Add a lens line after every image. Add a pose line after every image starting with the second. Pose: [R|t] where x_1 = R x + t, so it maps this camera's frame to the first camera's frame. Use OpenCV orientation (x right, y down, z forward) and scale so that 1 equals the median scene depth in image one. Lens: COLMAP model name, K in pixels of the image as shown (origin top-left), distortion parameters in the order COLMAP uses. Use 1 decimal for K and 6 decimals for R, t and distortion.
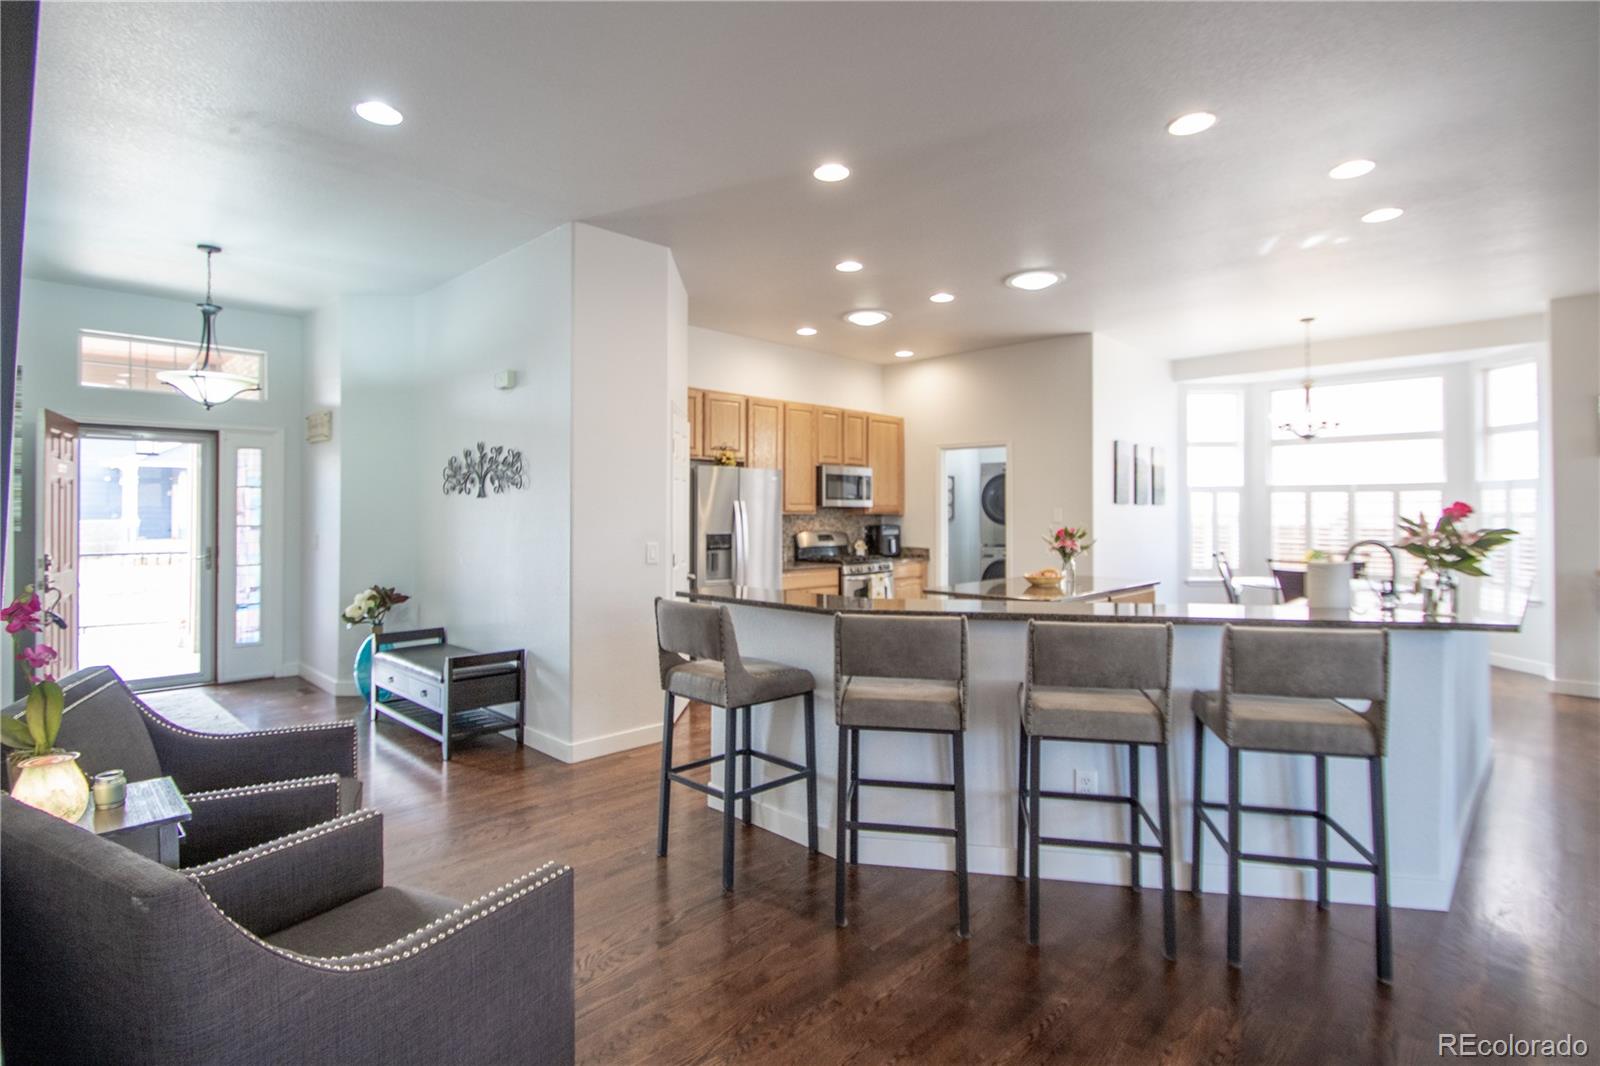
lens RADIAL K [[789.1, 0, 795.5], [0, 789.1, 503.2], [0, 0, 1]] dist [-0.000686, -0.001003]
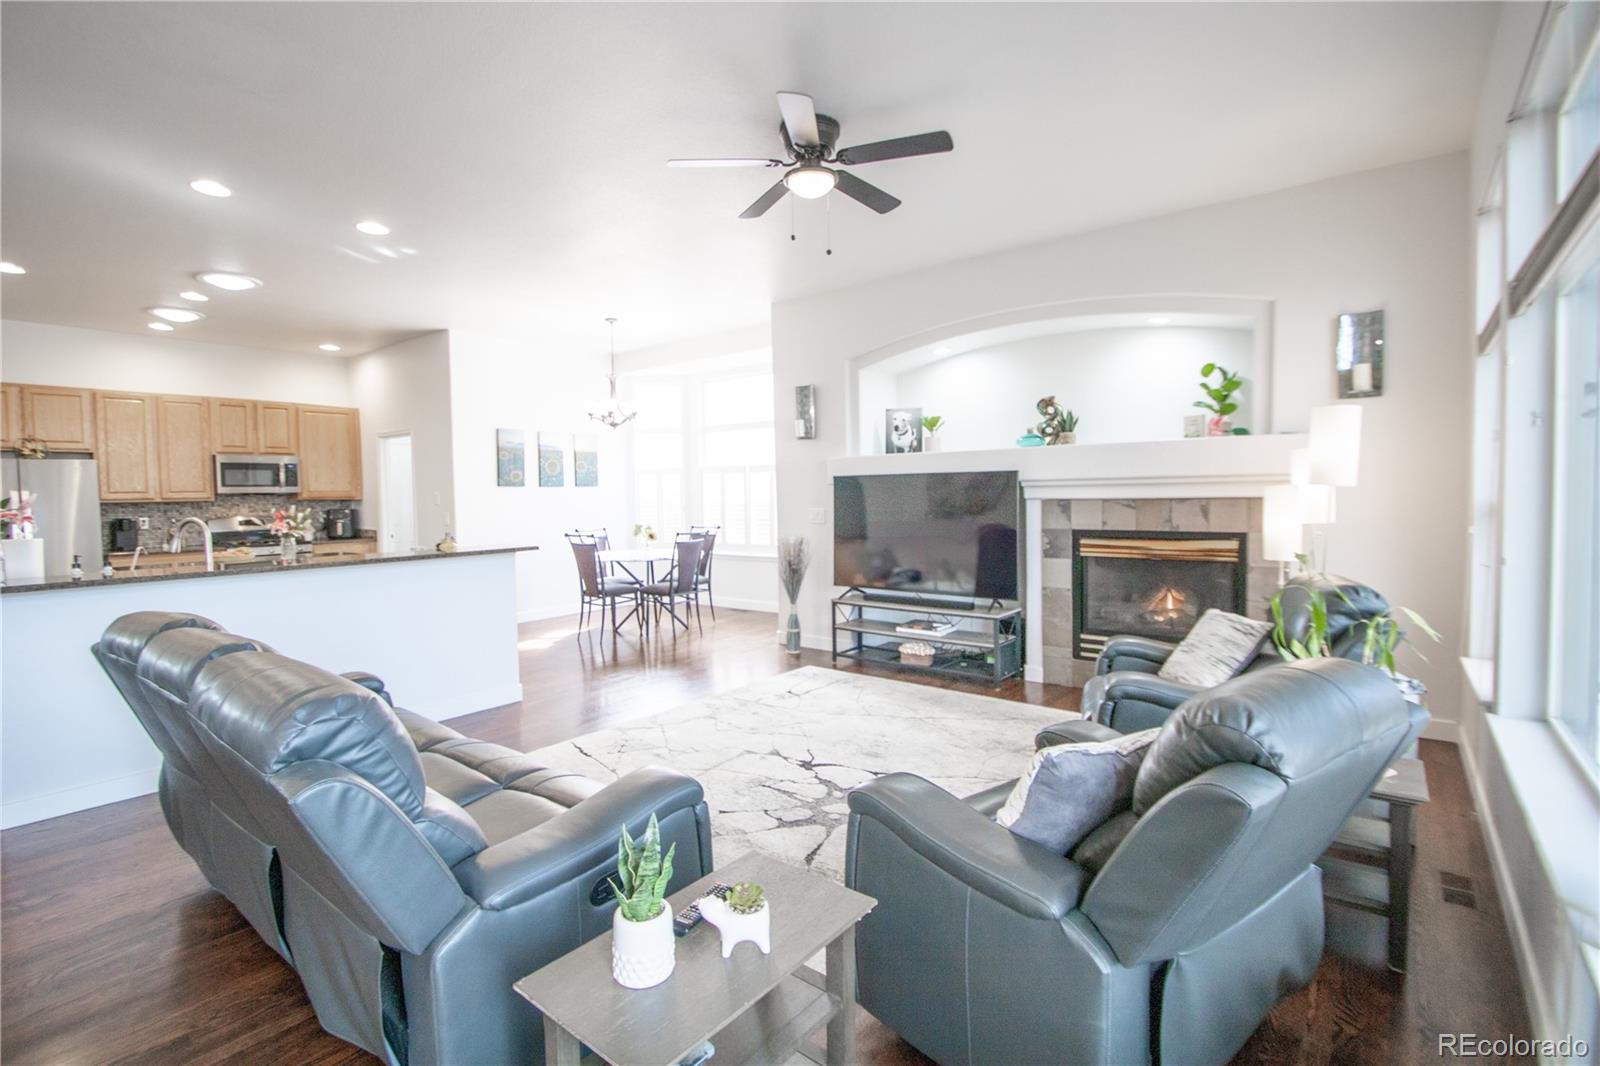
lens RADIAL K [[744.2, 0, 799.3], [0, 744.2, 524.1], [0, 0, 1]] dist [-0.001786, -0.000517]
pose [[0.994313, -0.019833, 0.104638, 0.857441], [0.014483, 0.998561, 0.051644, 0.006329], [-0.105512, -0.049835, 0.993169, -0.098256]]
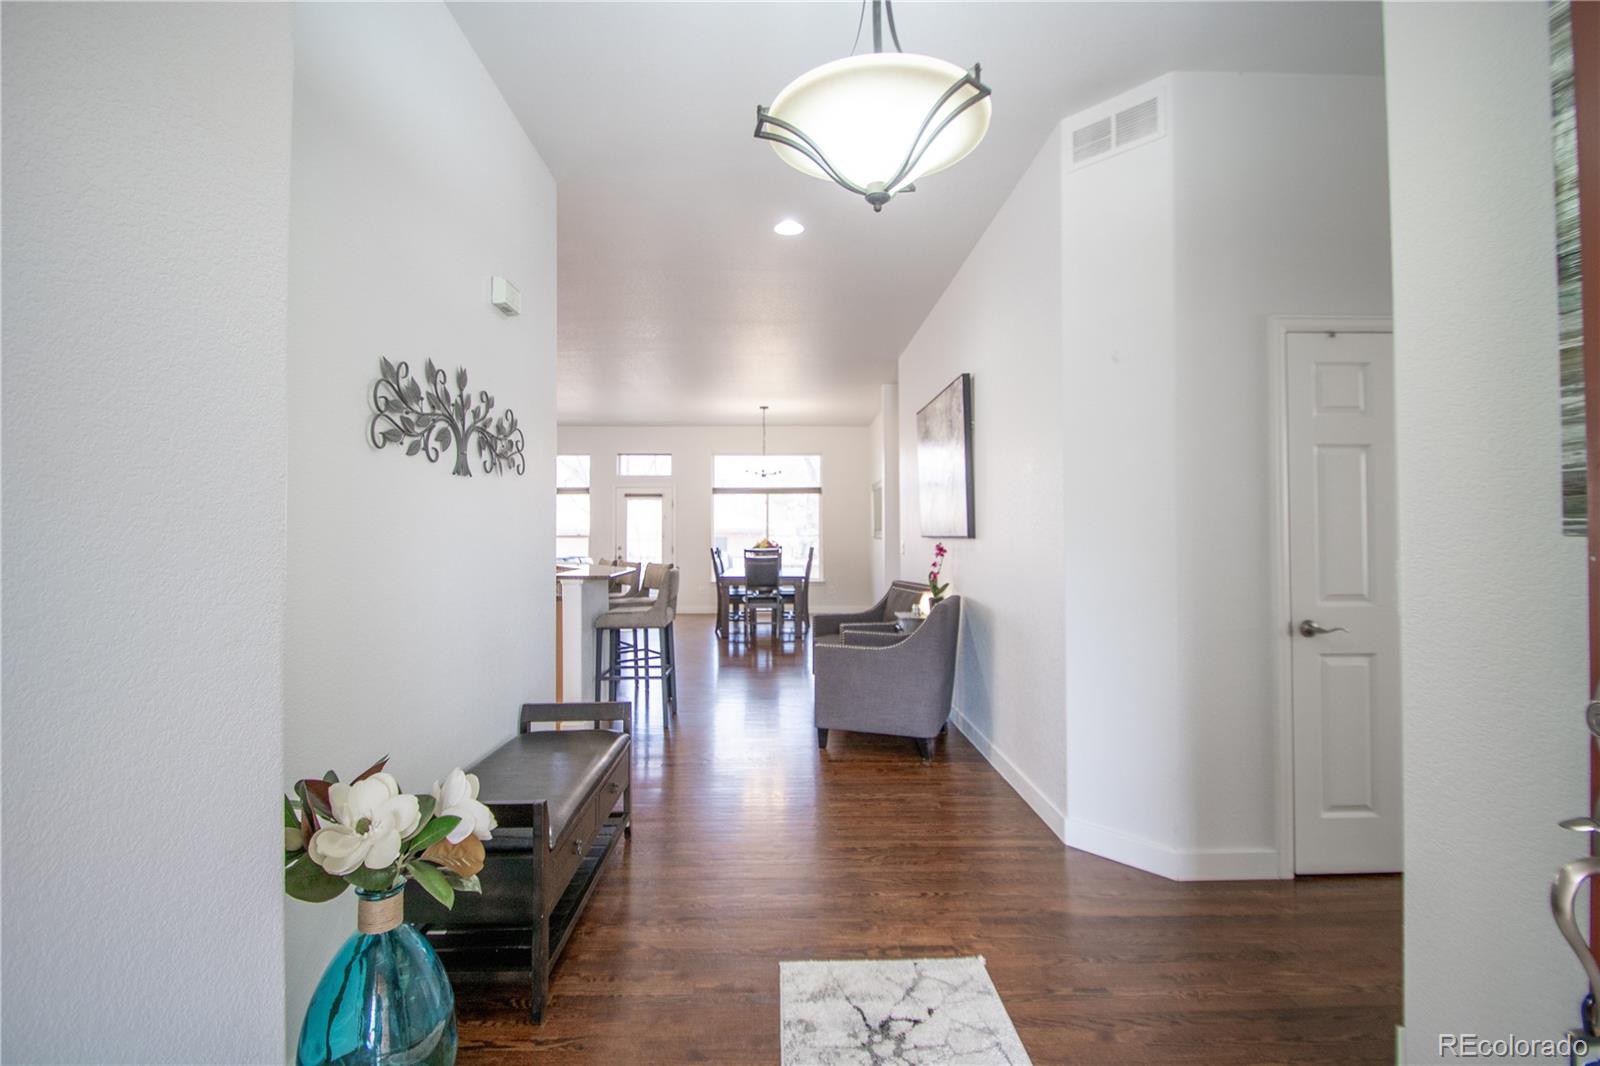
lens RADIAL K [[766.4, 0, 798.8], [0, 766.4, 520.0], [0, 0, 1]] dist [0.013972, -0.016094]
pose [[-0.715772, 0.019741, 0.698055, -0.757293], [-0.001024, 0.999570, -0.029318, 0.030832], [-0.698334, -0.021700, -0.715443, 1.001430]]
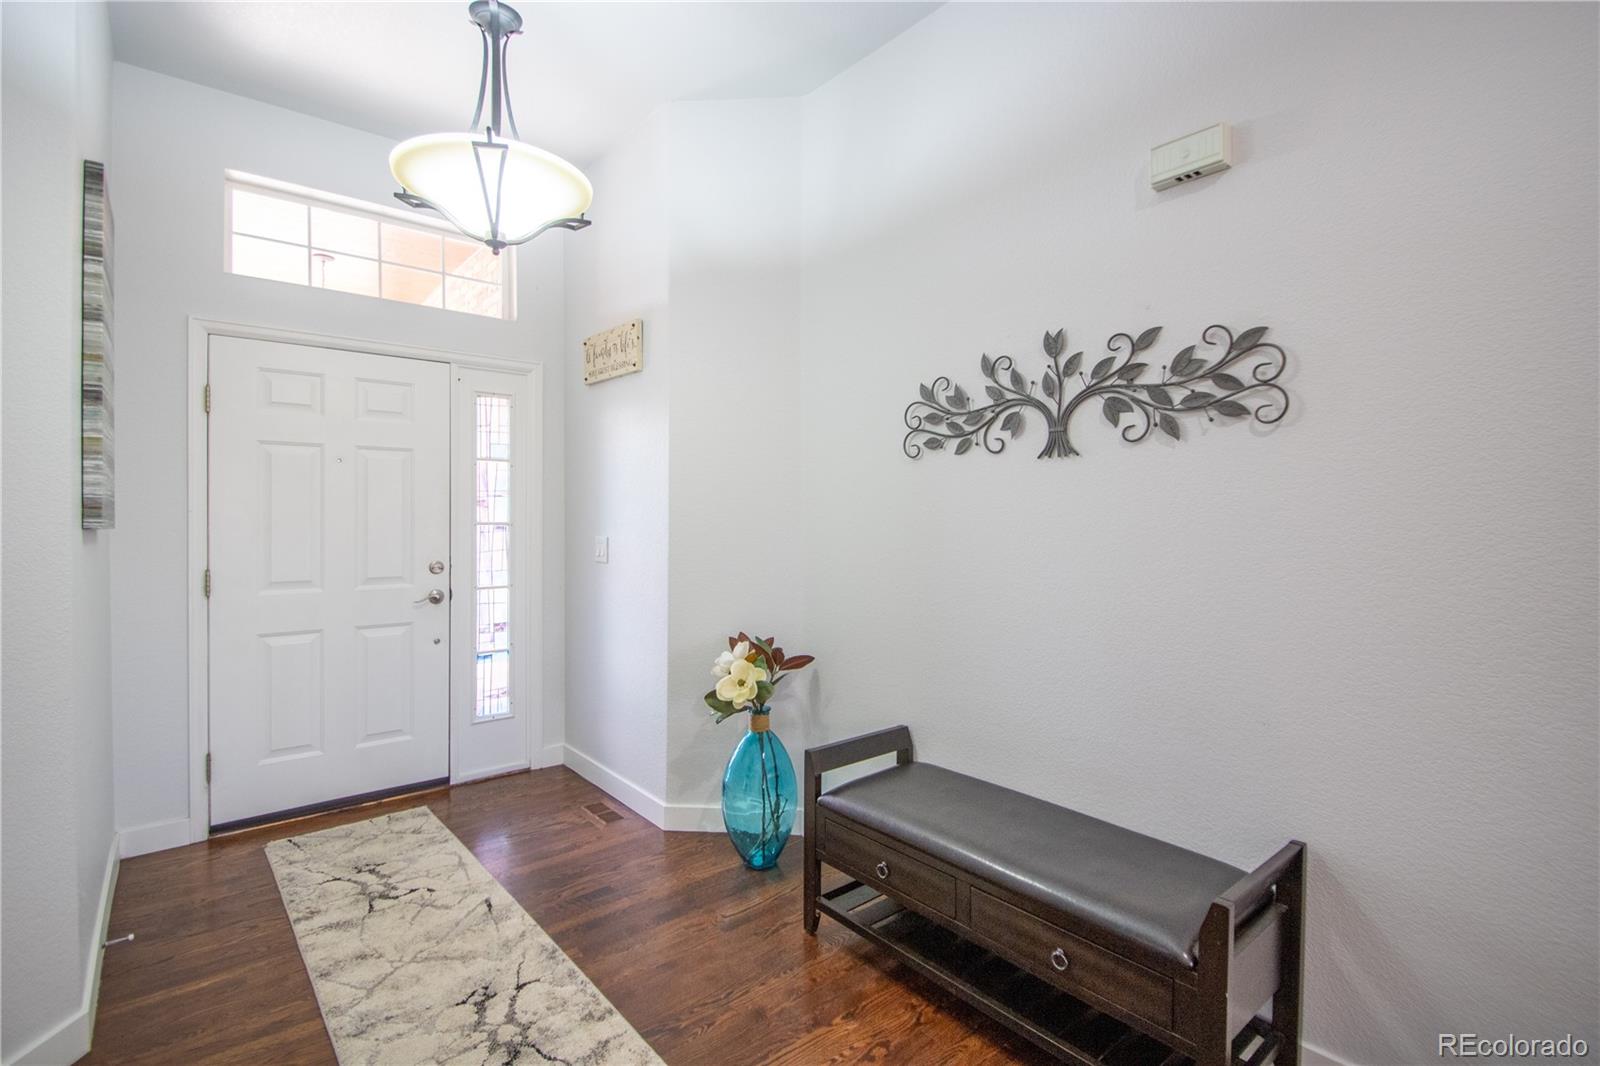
lens RADIAL K [[766.4, 0, 798.8], [0, 766.4, 520.0], [0, 0, 1]] dist [0.013972, -0.016094]
pose [[0.993735, 0.000180, -0.111766, -0.409671], [0.001460, 0.999893, 0.014587, 0.018289], [0.111757, -0.014659, 0.993627, 0.457099]]
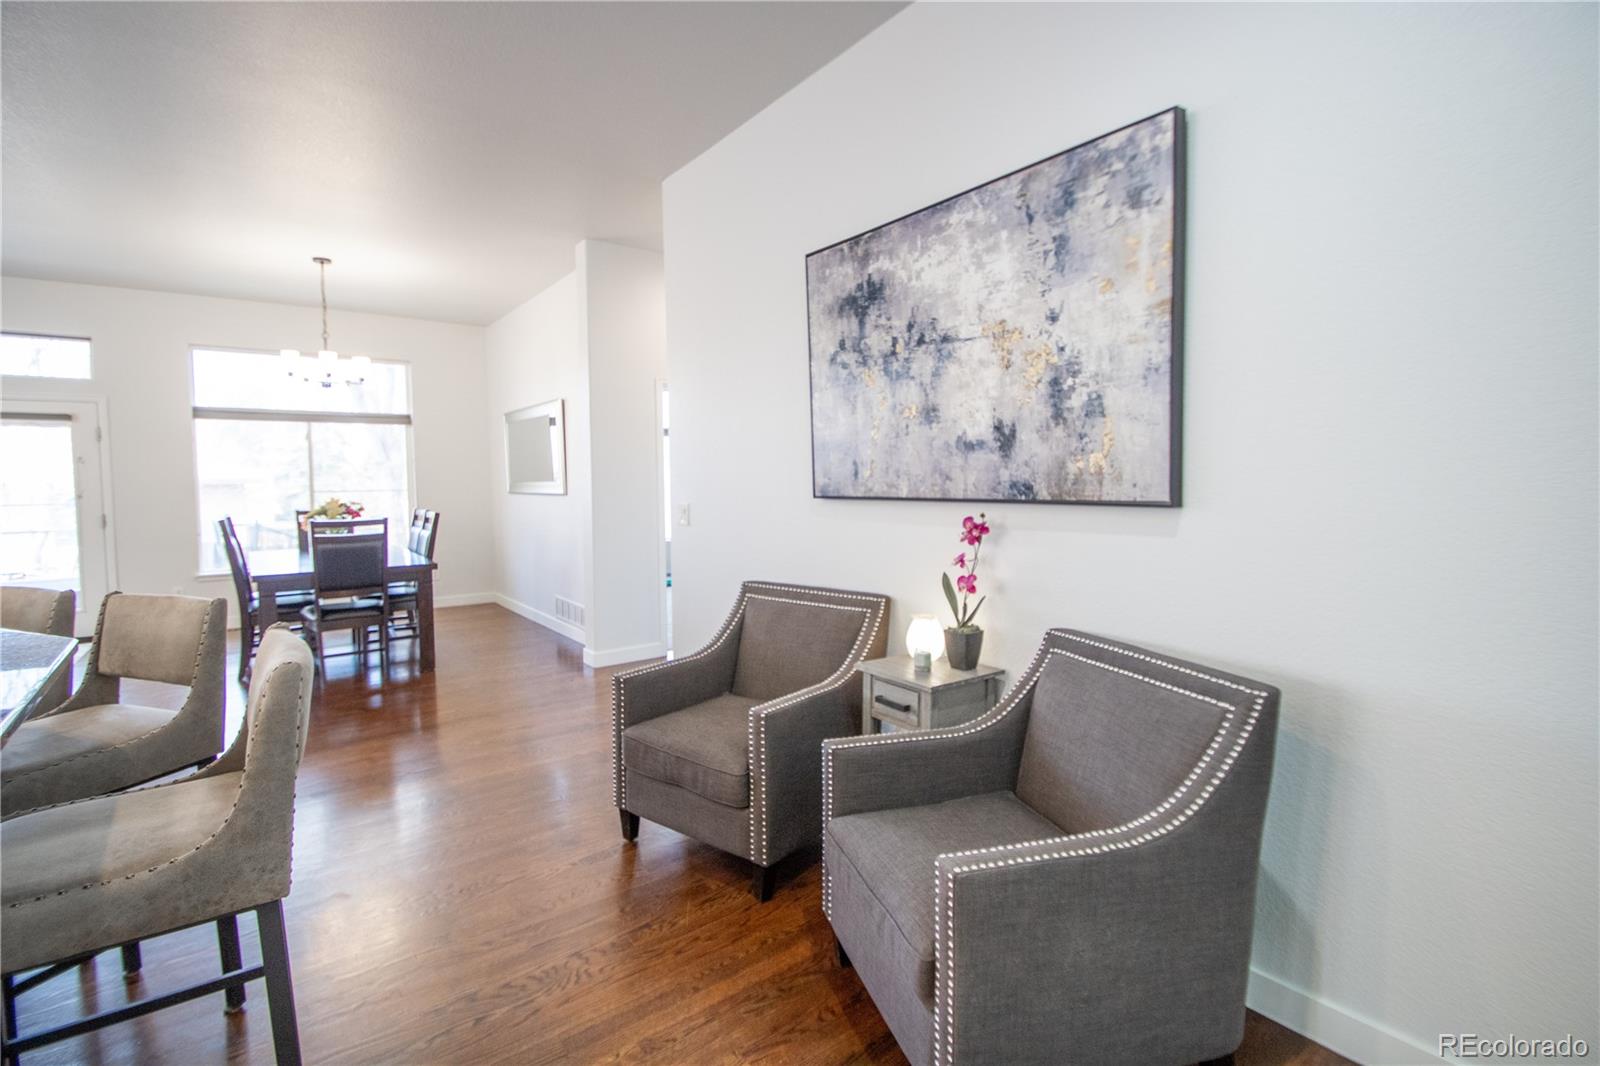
lens RADIAL K [[744.2, 0, 799.3], [0, 744.2, 524.1], [0, 0, 1]] dist [-0.001786, -0.000517]
pose [[-0.988761, 0.008484, 0.149263, -0.241821], [0.016632, 0.998433, 0.053424, 0.014312], [-0.148576, 0.055306, -0.987353, 0.678503]]
